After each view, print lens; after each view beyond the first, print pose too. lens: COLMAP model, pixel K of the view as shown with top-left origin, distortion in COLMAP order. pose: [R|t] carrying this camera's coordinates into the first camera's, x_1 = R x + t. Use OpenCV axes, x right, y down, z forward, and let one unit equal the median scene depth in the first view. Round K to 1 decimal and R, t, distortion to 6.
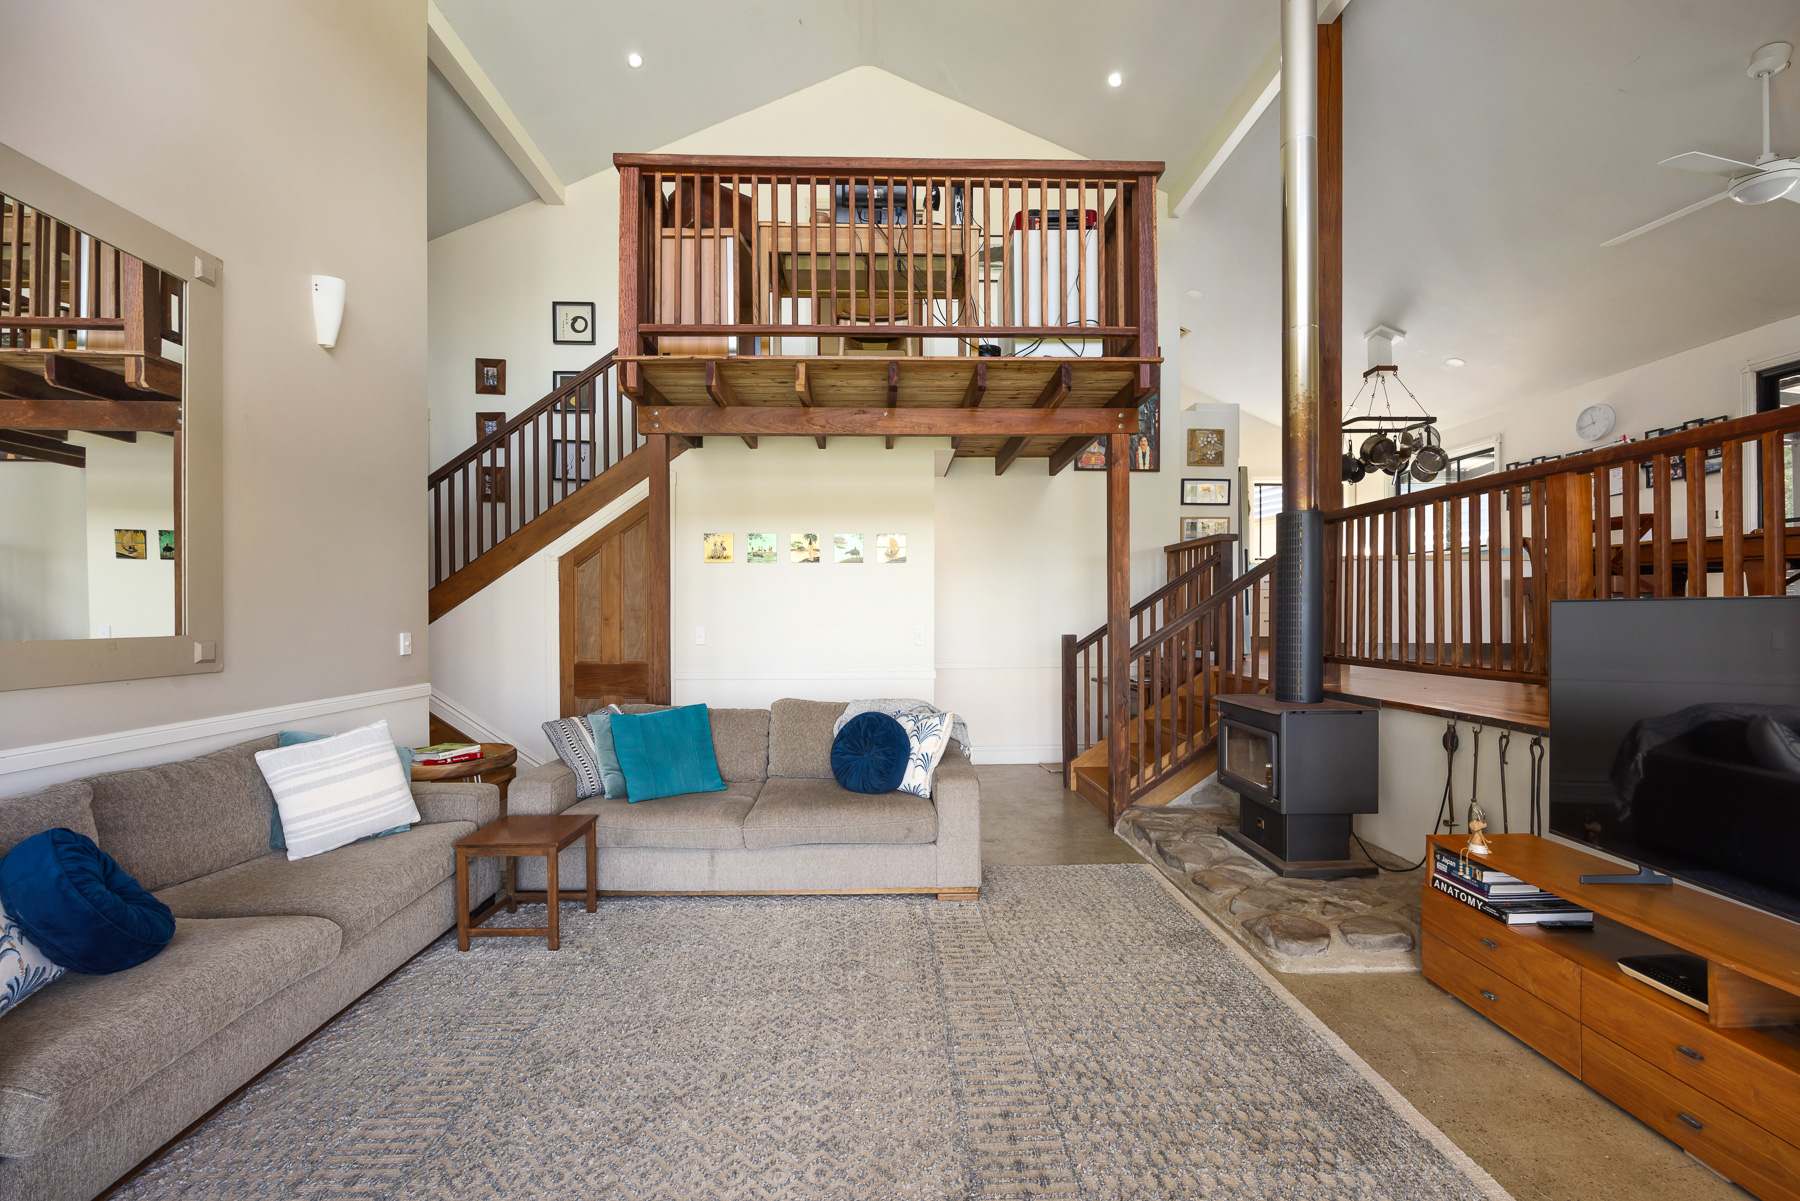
lens RADIAL K [[736.9, 0, 900.0], [0, 736.9, 608.8], [0, 0, 1]] dist [0.000750, 0.000193]
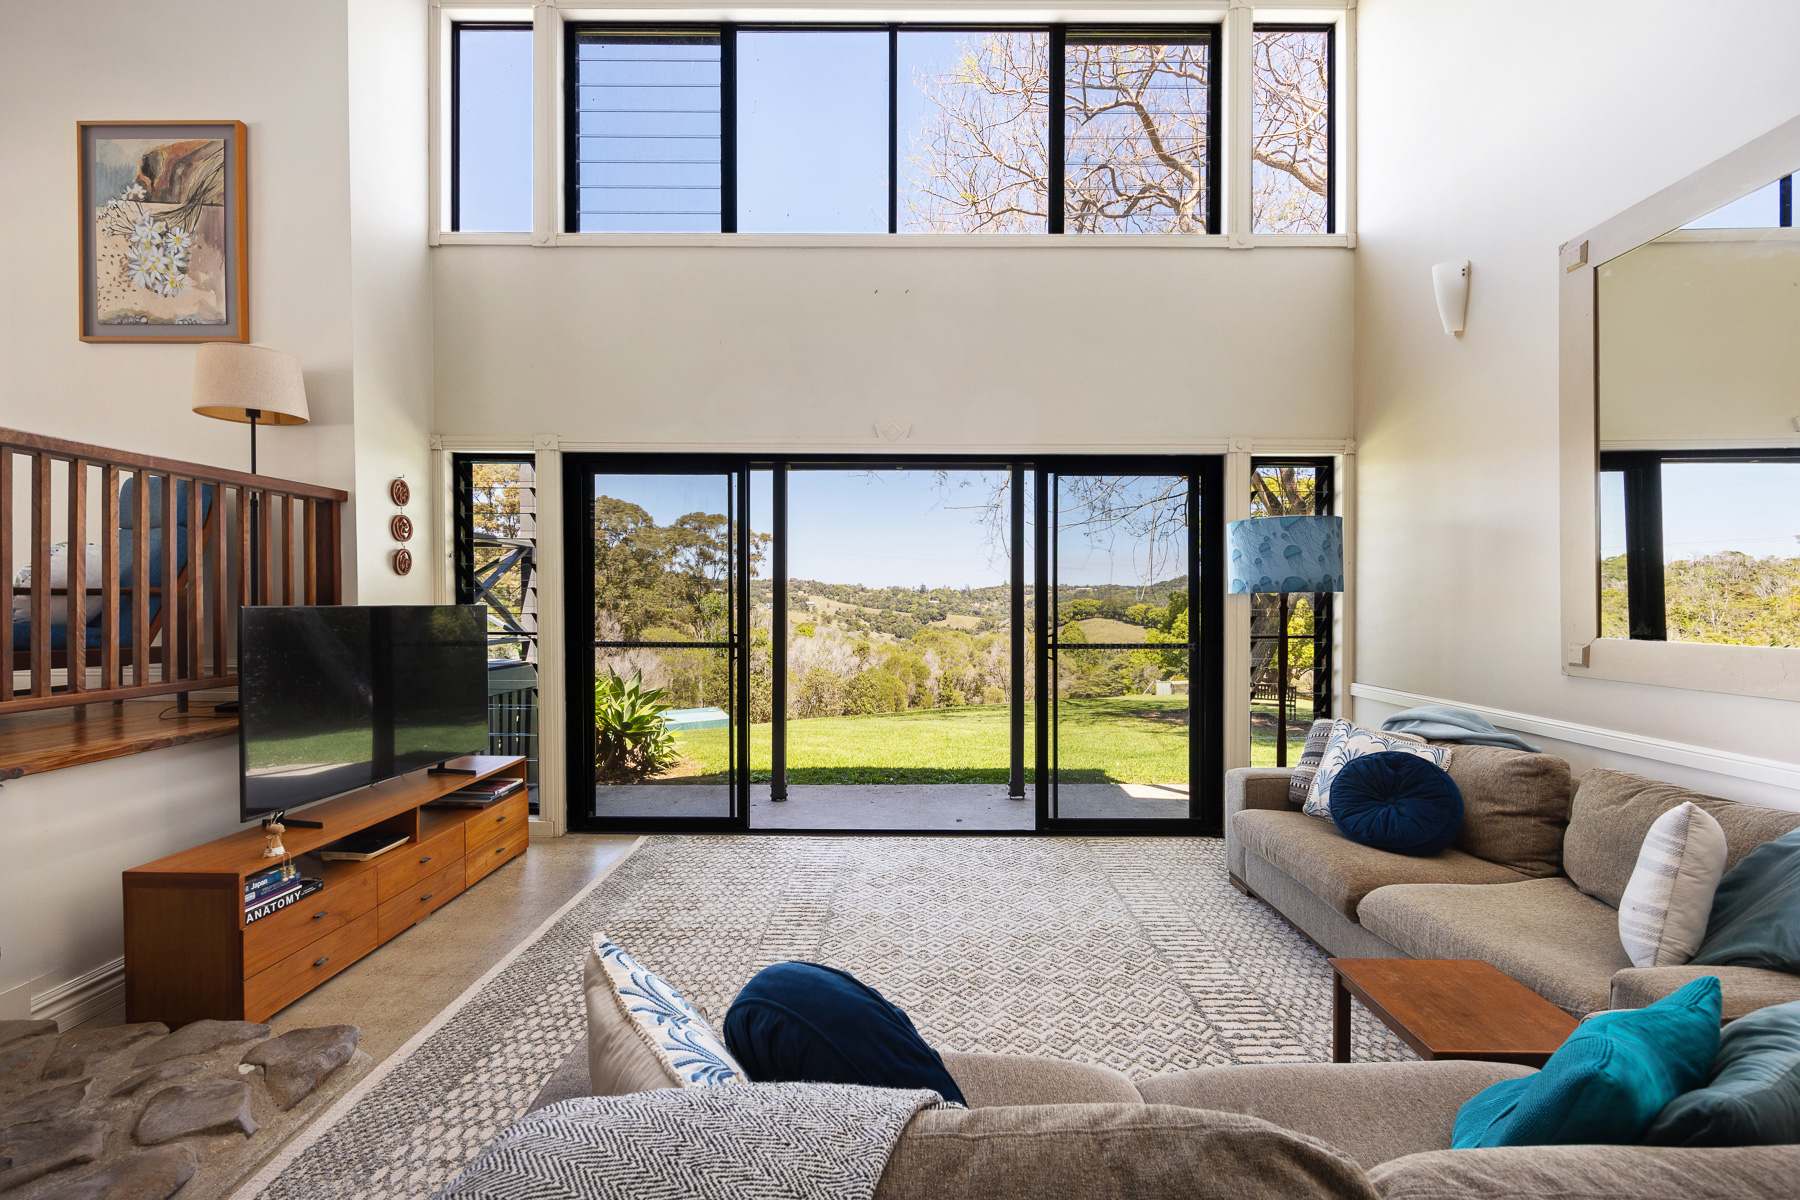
lens RADIAL K [[736.9, 0, 899.2], [0, 736.9, 601.9], [0, 0, 1]] dist [0.000750, 0.000193]
pose [[-0.999185, -0.002865, 0.040258, -0.101161], [-0.002992, 0.999991, -0.003116, -0.012313], [-0.040249, -0.003234, -0.999184, 1.939036]]
